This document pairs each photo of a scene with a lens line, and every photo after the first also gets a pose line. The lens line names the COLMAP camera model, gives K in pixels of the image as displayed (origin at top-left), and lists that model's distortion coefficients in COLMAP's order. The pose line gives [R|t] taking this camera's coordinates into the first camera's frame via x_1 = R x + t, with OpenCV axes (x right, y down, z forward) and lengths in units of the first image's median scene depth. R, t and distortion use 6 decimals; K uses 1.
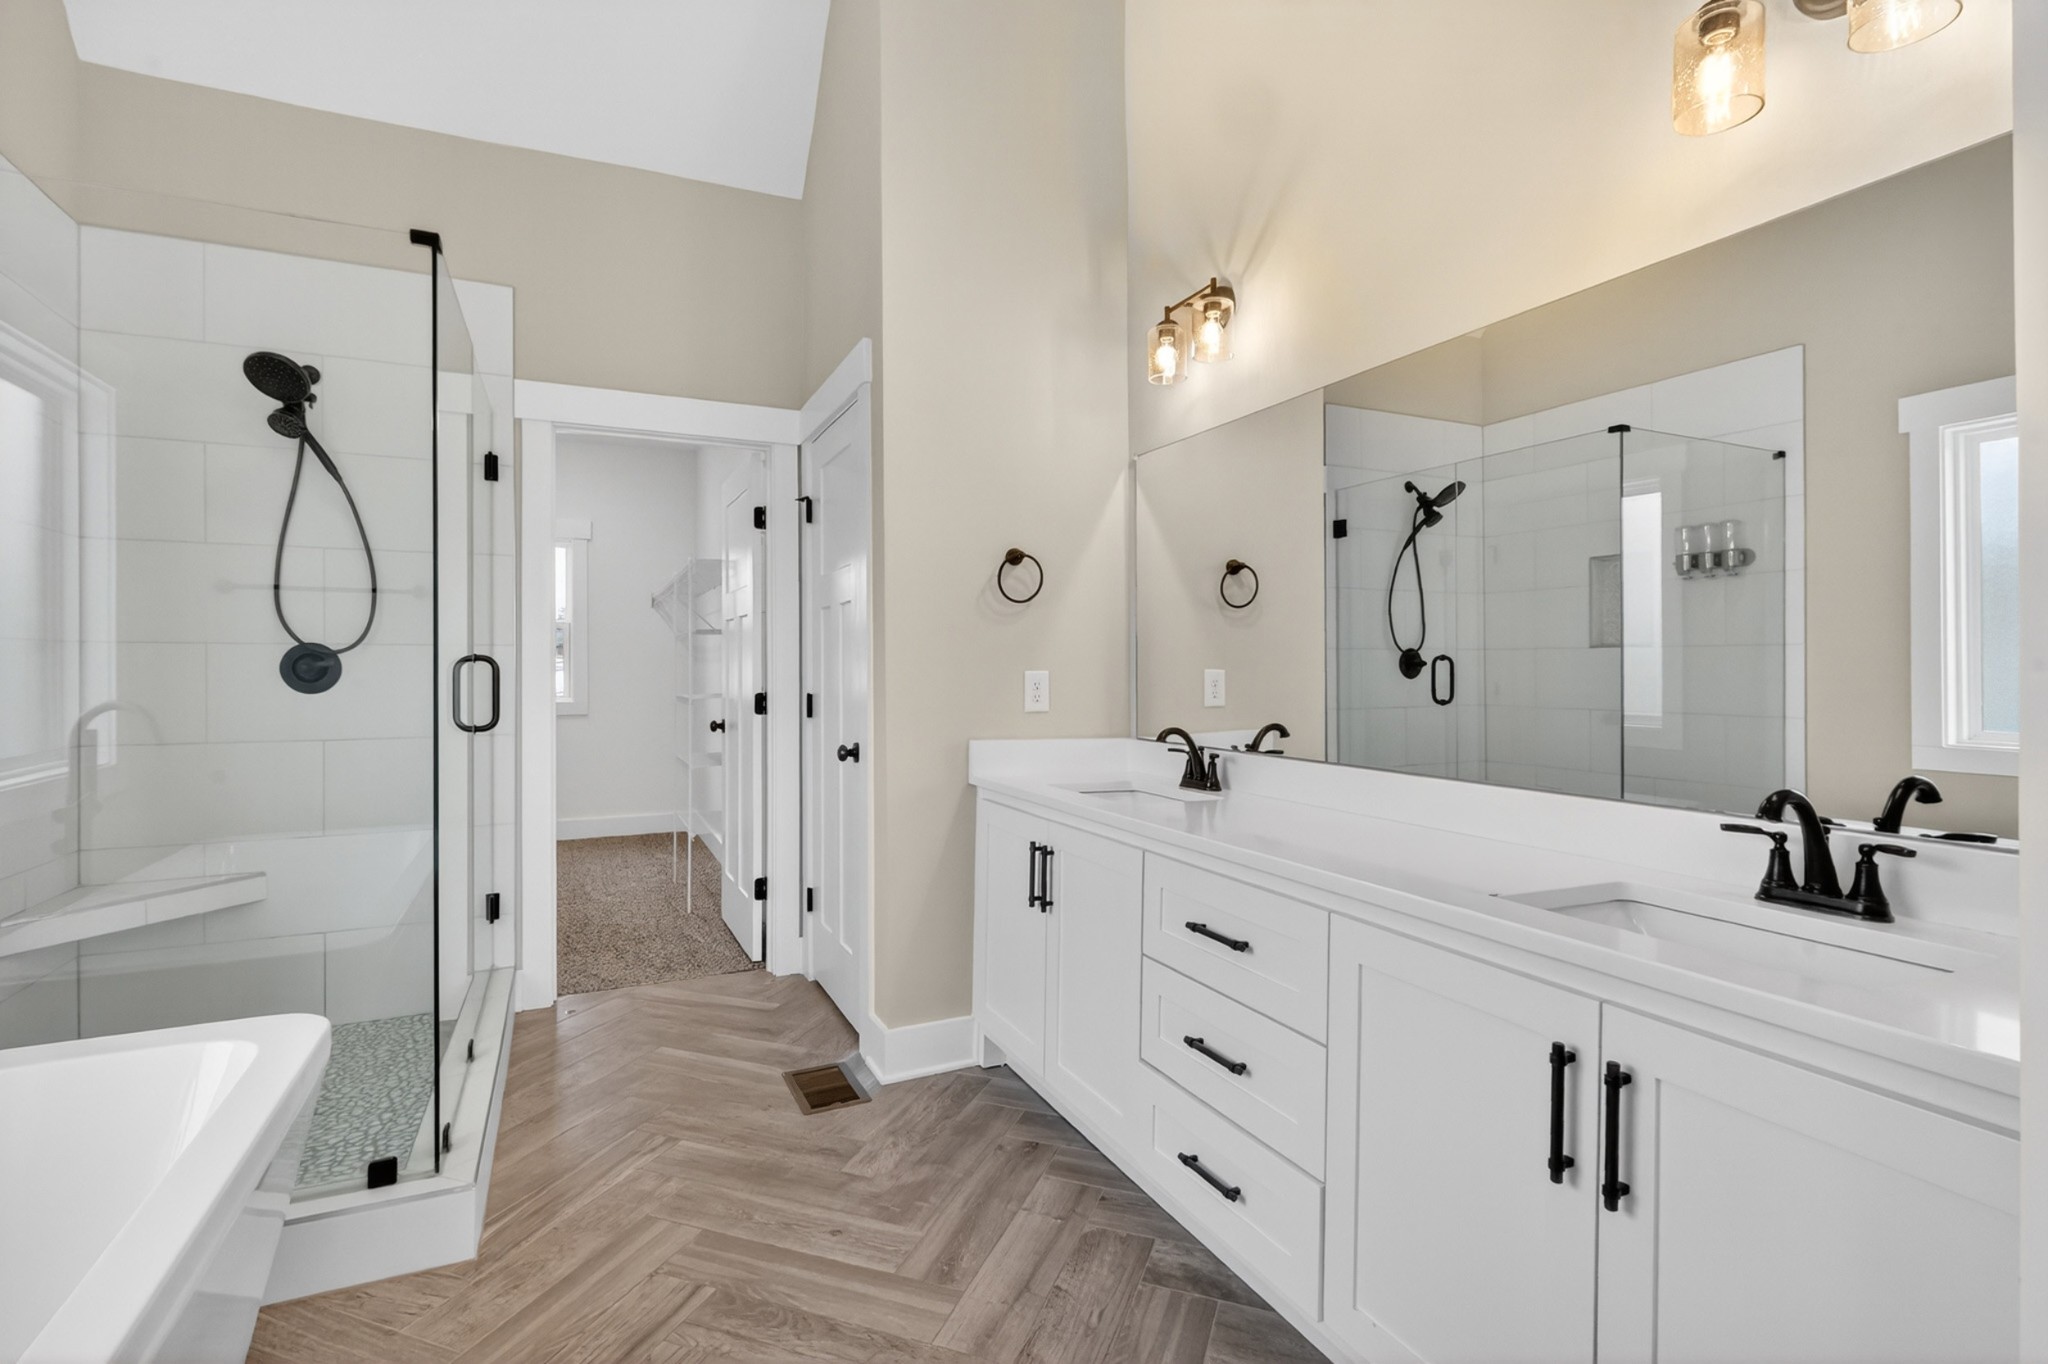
lens RADIAL K [[948.4, 0, 1012.5], [0, 948.4, 668.4], [0, 0, 1]] dist [-0.006804, -0.000090]
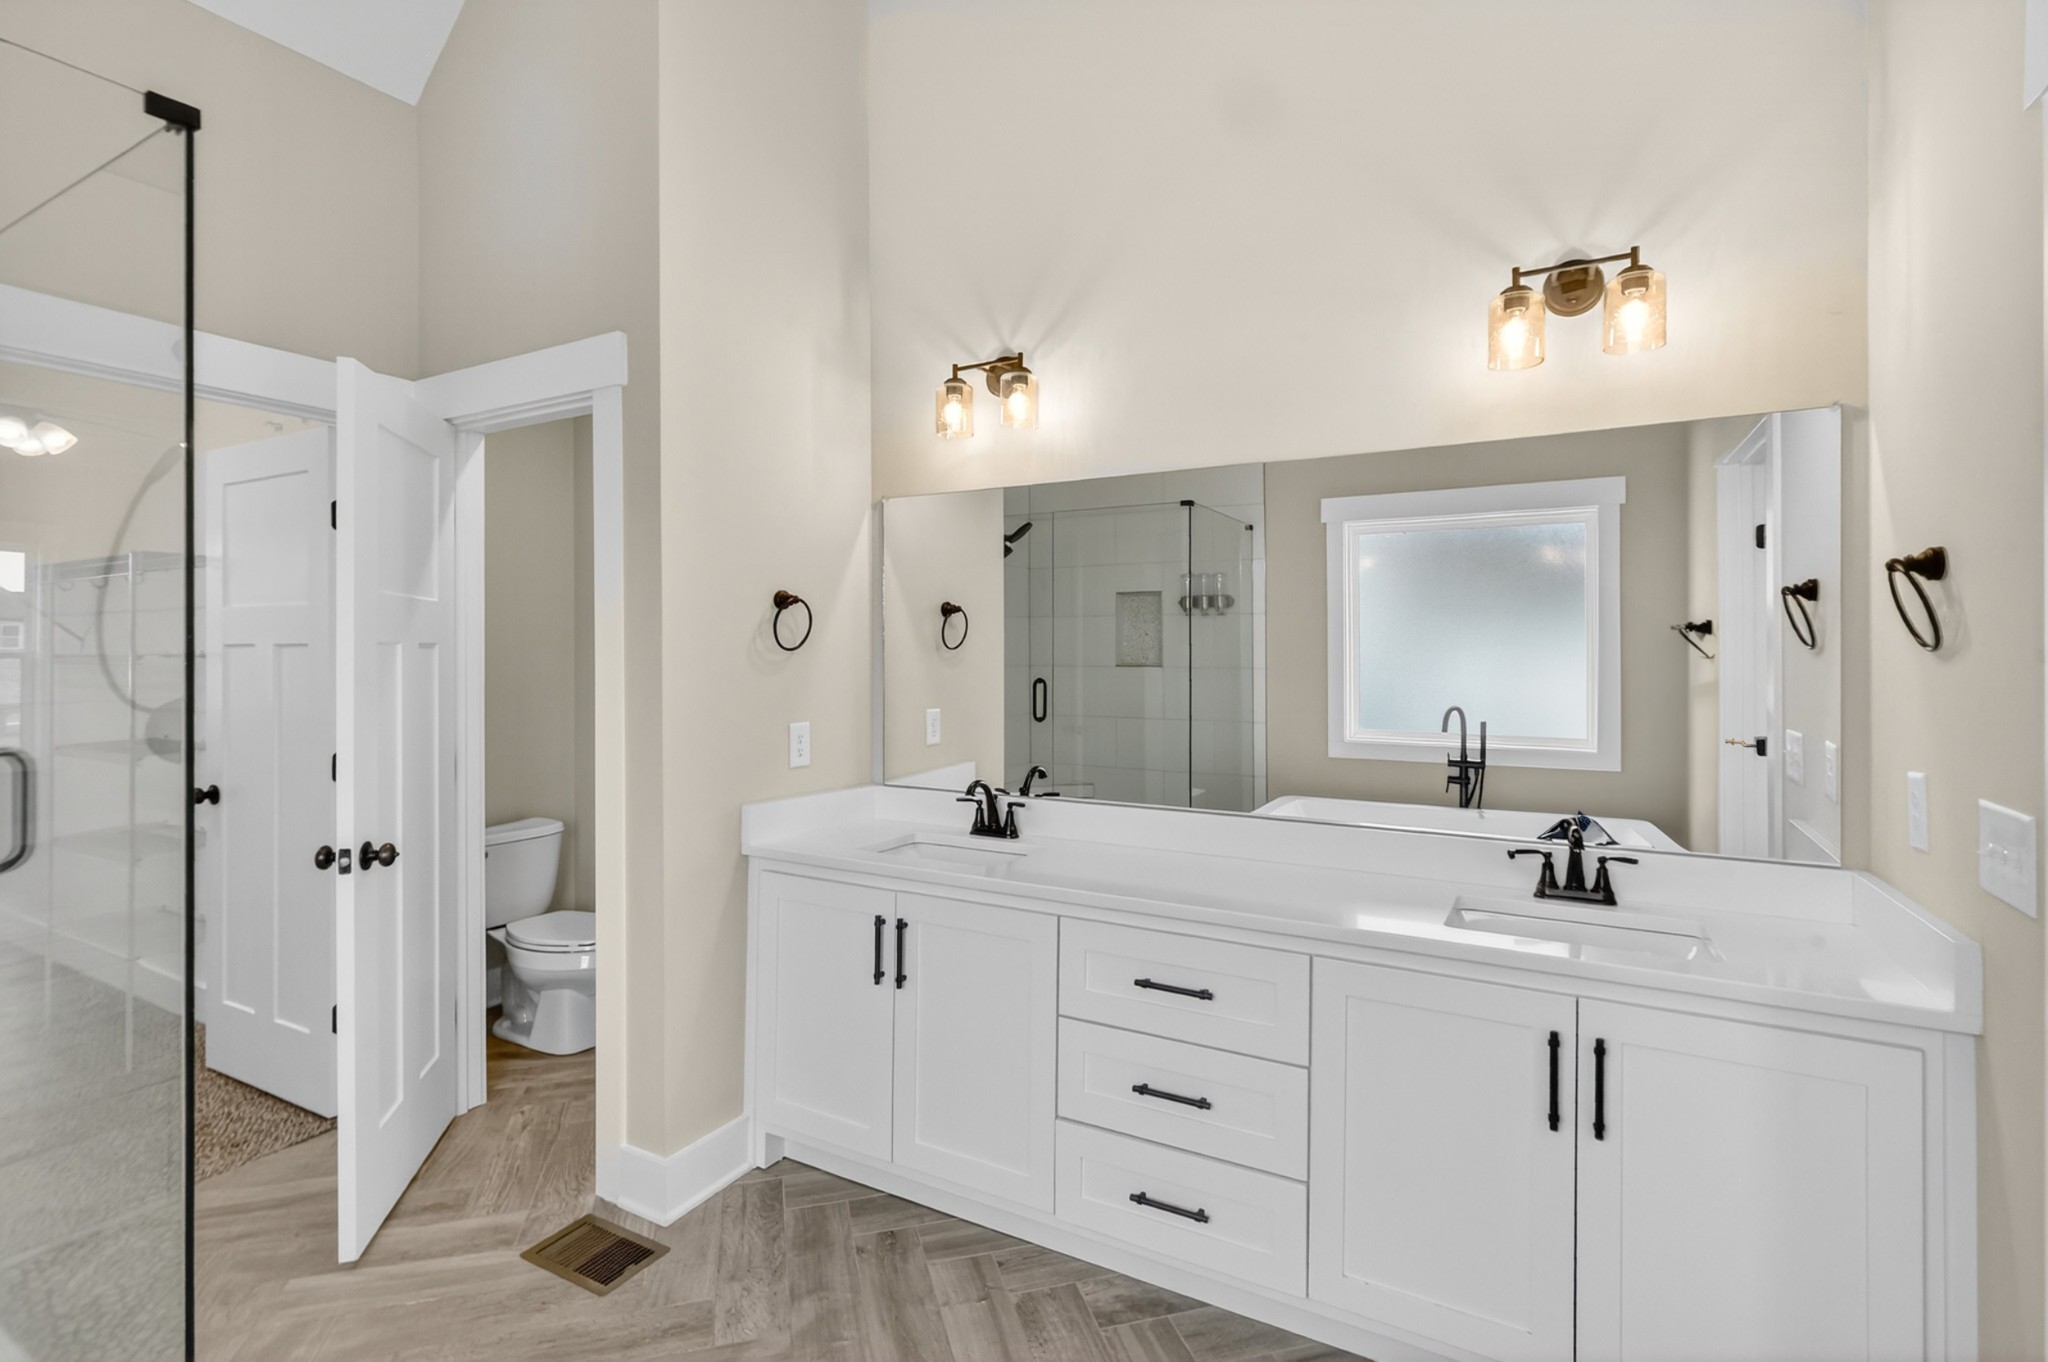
lens RADIAL K [[950.0, 0, 1024.2], [0, 950.0, 651.3], [0, 0, 1]] dist [-0.008345, 0.000005]
pose [[0.814788, 0.000399, 0.579759, -0.381690], [0.001529, 0.999995, -0.002838, -0.073294], [-0.579757, 0.003199, 0.814783, 0.130330]]
